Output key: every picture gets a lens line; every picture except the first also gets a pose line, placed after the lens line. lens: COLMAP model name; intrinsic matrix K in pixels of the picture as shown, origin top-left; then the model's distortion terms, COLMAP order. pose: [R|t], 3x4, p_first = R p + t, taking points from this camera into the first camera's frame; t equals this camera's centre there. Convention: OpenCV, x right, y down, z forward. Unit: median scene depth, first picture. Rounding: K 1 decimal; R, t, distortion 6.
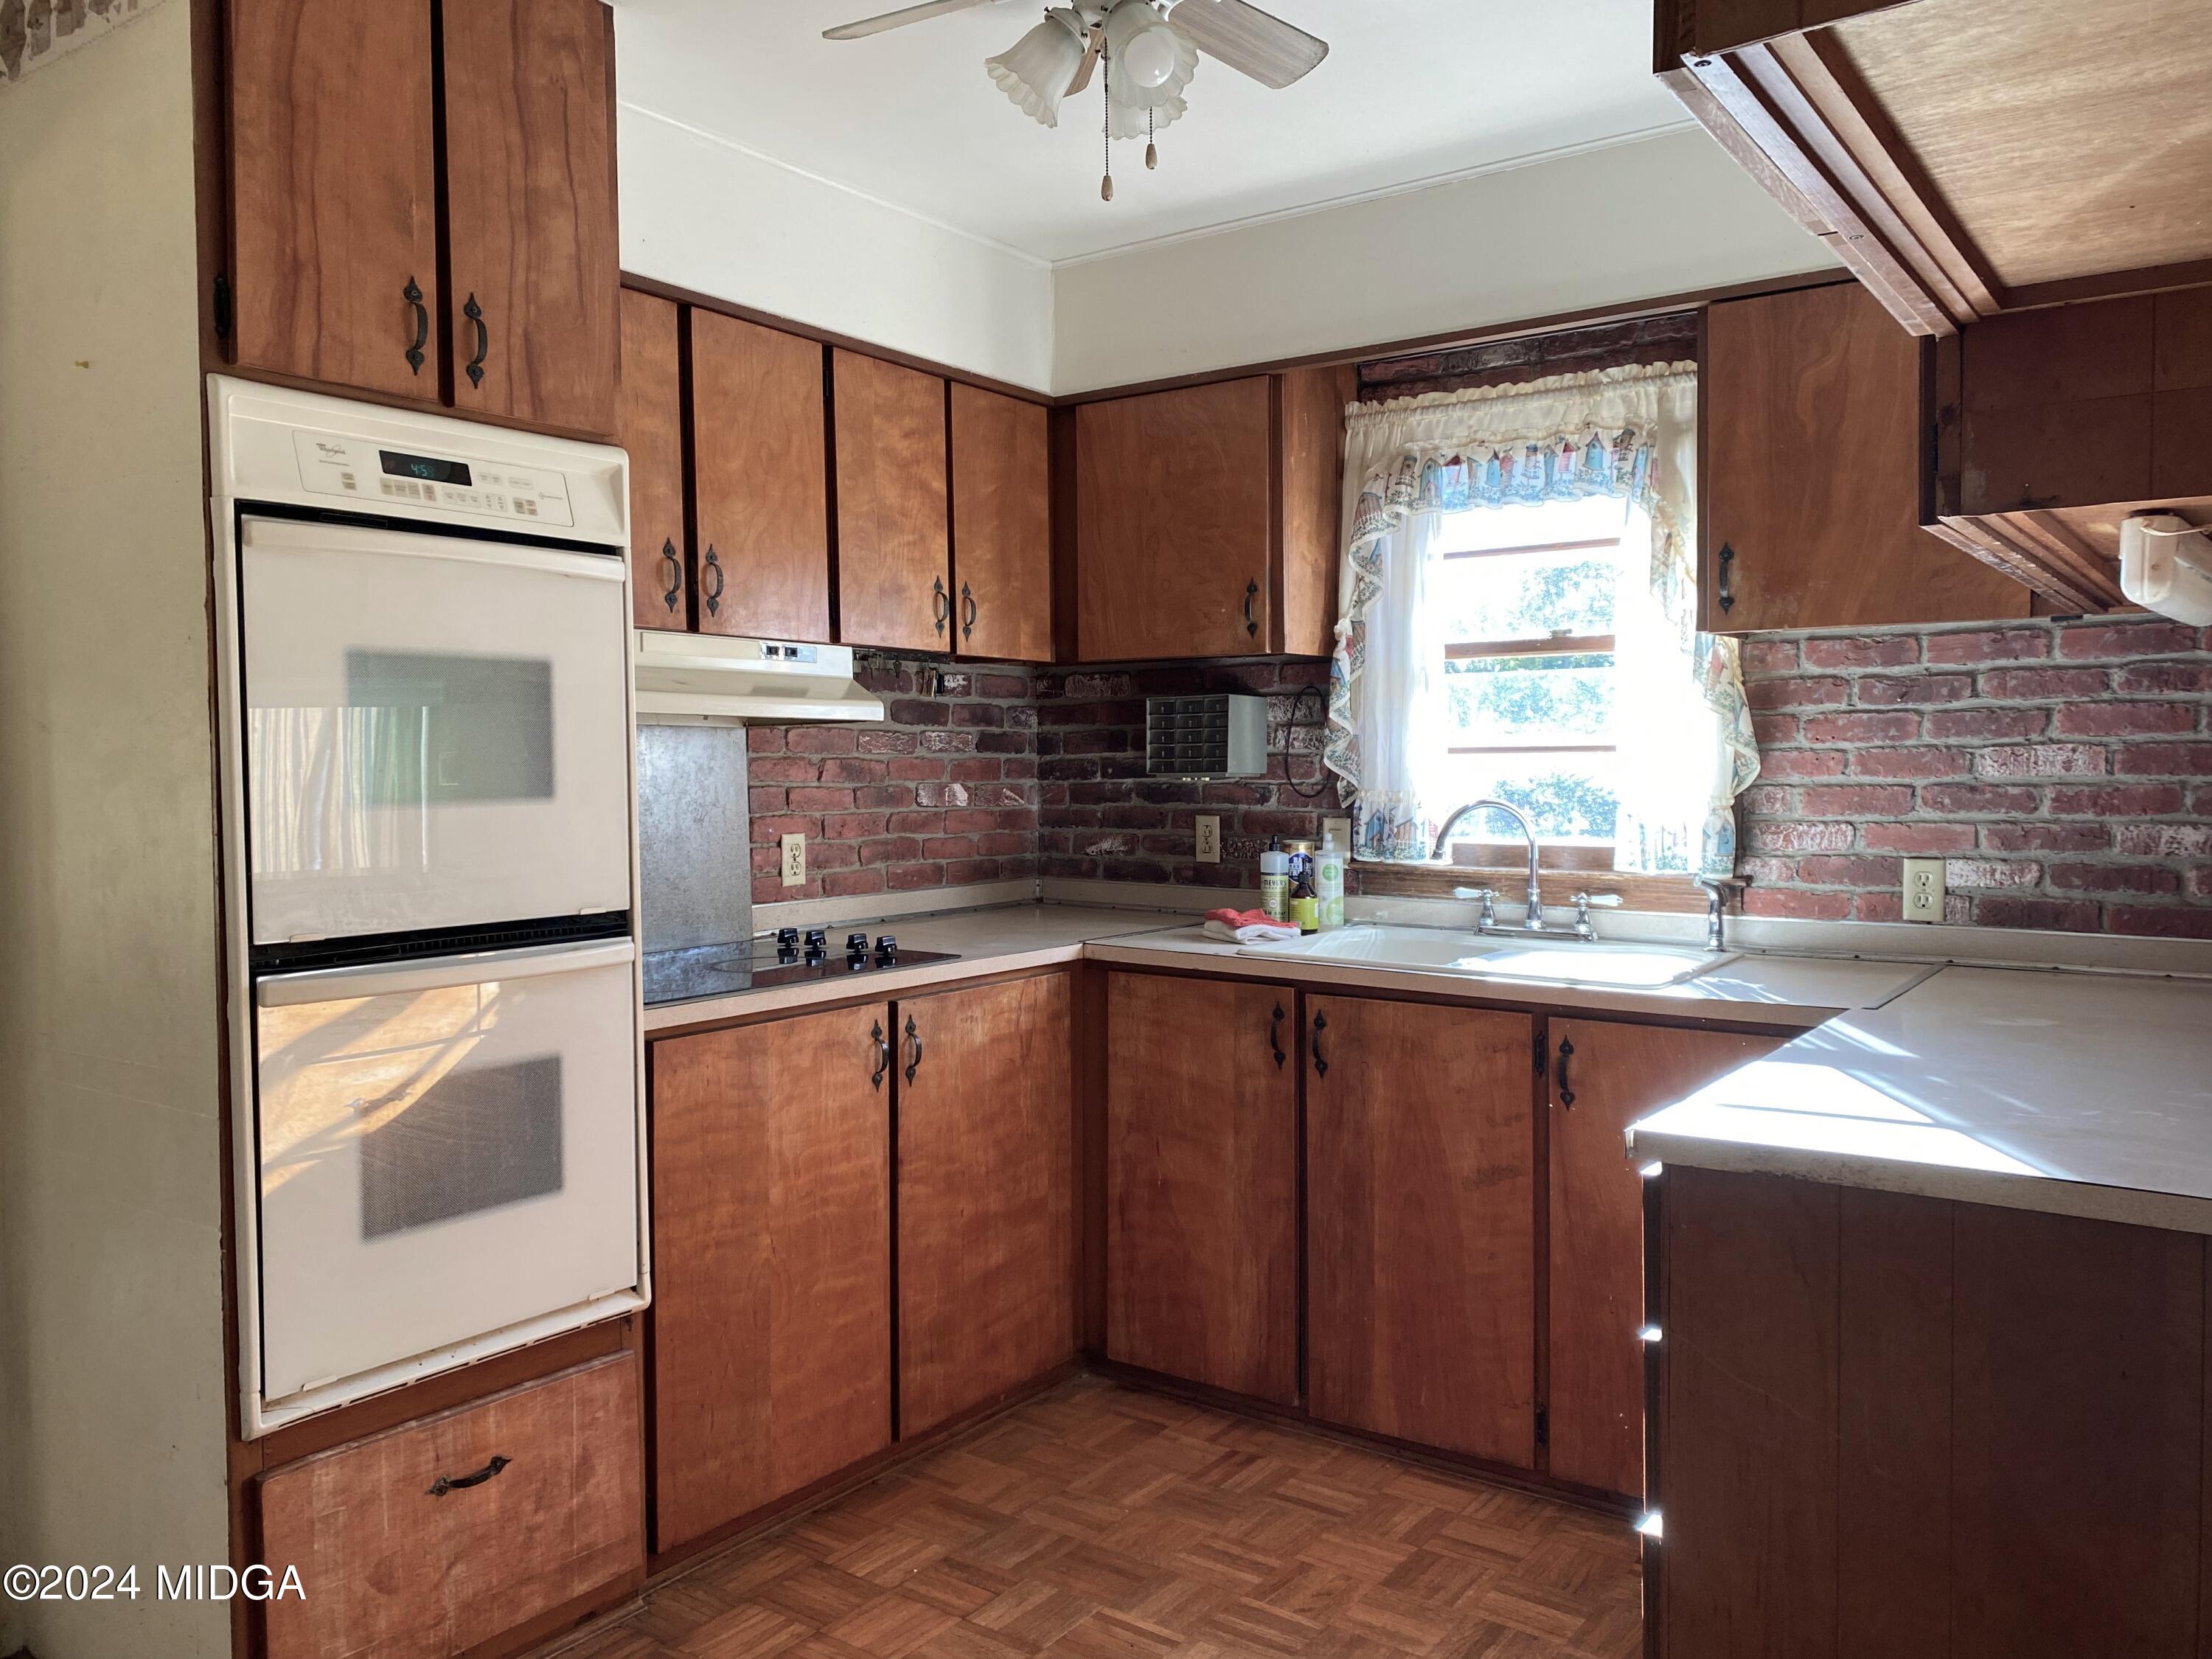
lens RADIAL K [[1707.6, 0, 1119.6], [0, 1707.6, 823.4], [0, 0, 1]] dist [0.015021, -0.000014]
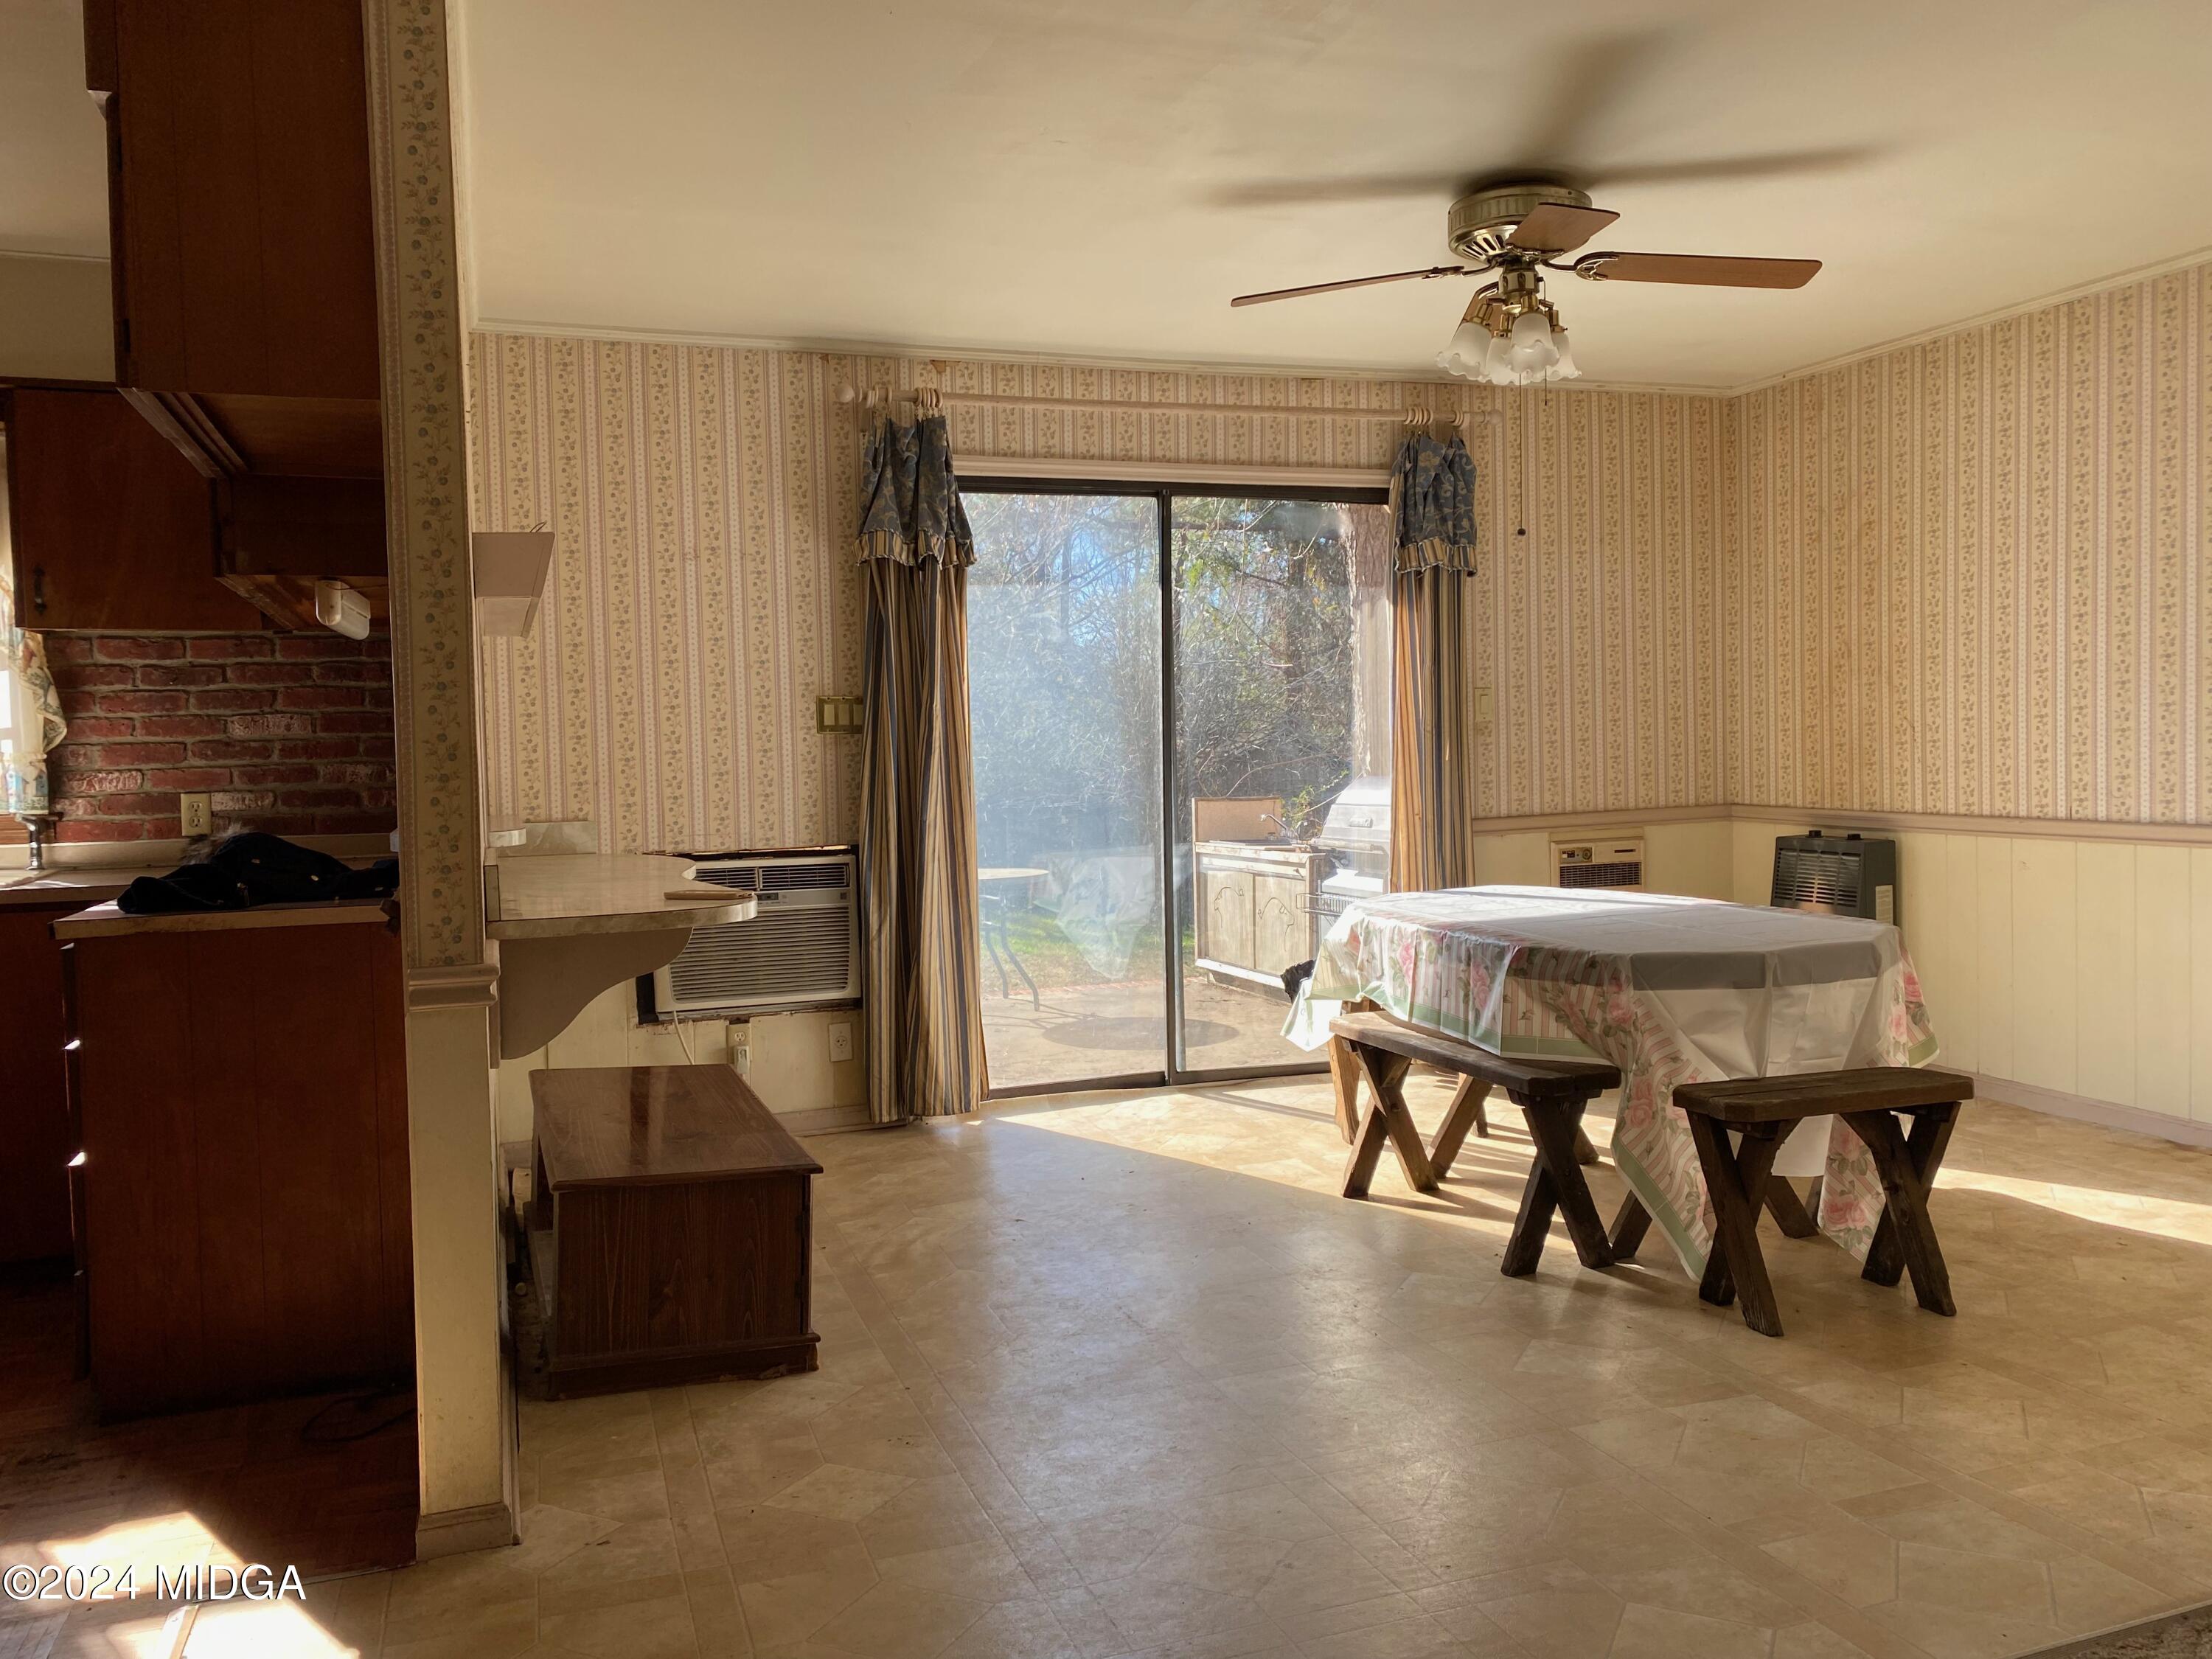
lens RADIAL K [[1707.6, 0, 1114.4], [0, 1707.6, 818.6], [0, 0, 1]] dist [0.015021, -0.000014]
pose [[0.570260, -0.036137, 0.820669, -0.281720], [0.045516, 0.998887, 0.012357, 0.060229], [-0.820203, 0.030307, 0.571270, -0.471885]]
